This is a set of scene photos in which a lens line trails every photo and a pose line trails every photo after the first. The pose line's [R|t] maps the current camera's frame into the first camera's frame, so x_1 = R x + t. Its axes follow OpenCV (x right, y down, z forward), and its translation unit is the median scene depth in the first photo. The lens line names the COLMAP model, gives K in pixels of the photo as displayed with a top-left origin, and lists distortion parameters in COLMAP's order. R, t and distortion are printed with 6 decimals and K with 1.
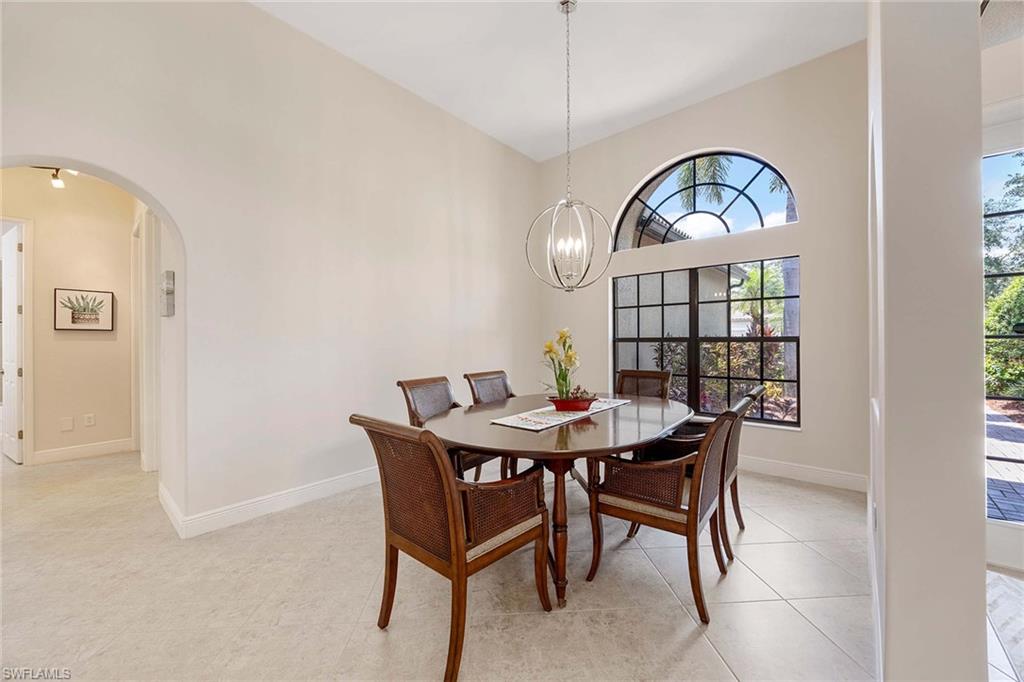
lens RADIAL K [[393.2, 0, 510.3], [0, 393.2, 333.9], [0, 0, 1]] dist [-0.003423, 0.000352]
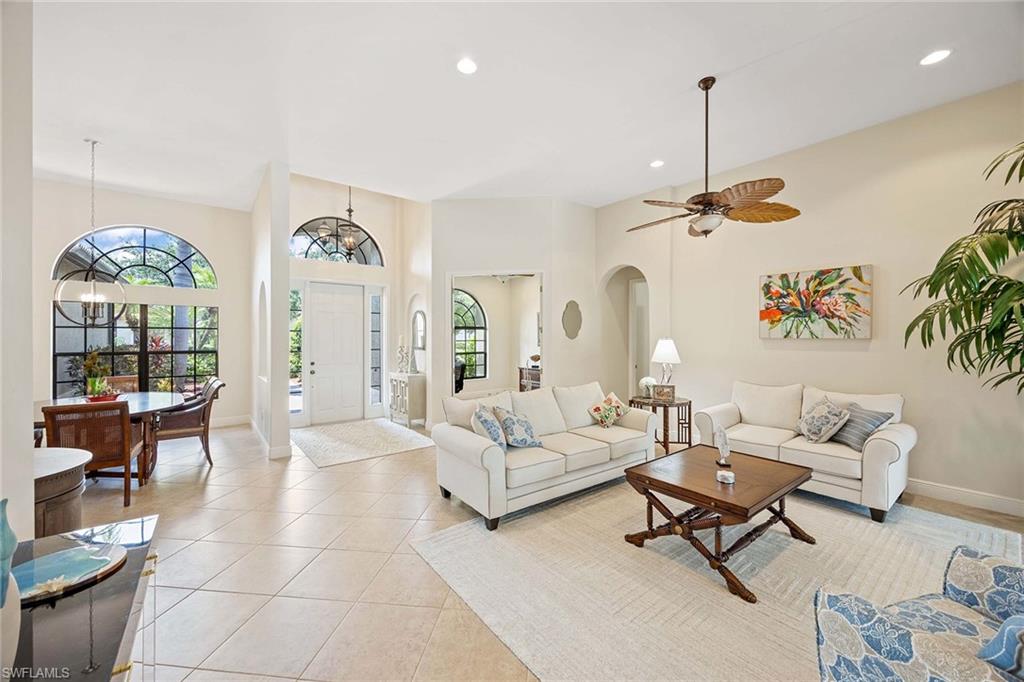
lens RADIAL K [[393.2, 0, 512.5], [0, 393.2, 339.5], [0, 0, 1]] dist [-0.003423, 0.000352]
pose [[0.175222, -0.002164, 0.984527, -0.751534], [-0.013856, 0.999893, 0.004664, -0.063748], [-0.984431, -0.014459, 0.175173, -0.624173]]
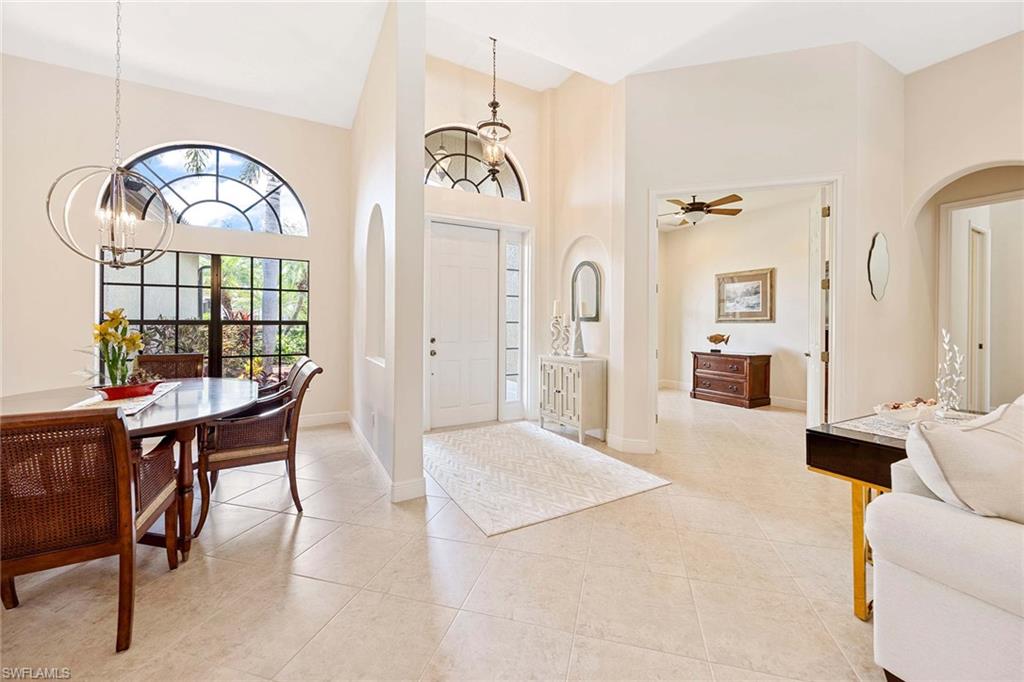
lens RADIAL K [[393.2, 0, 515.4], [0, 393.2, 326.6], [0, 0, 1]] dist [-0.003423, 0.000352]
pose [[0.326172, -0.002019, 0.945308, -0.271205], [-0.016306, 0.999837, 0.007762, 0.004354], [-0.945170, -0.017946, 0.326086, -0.102088]]
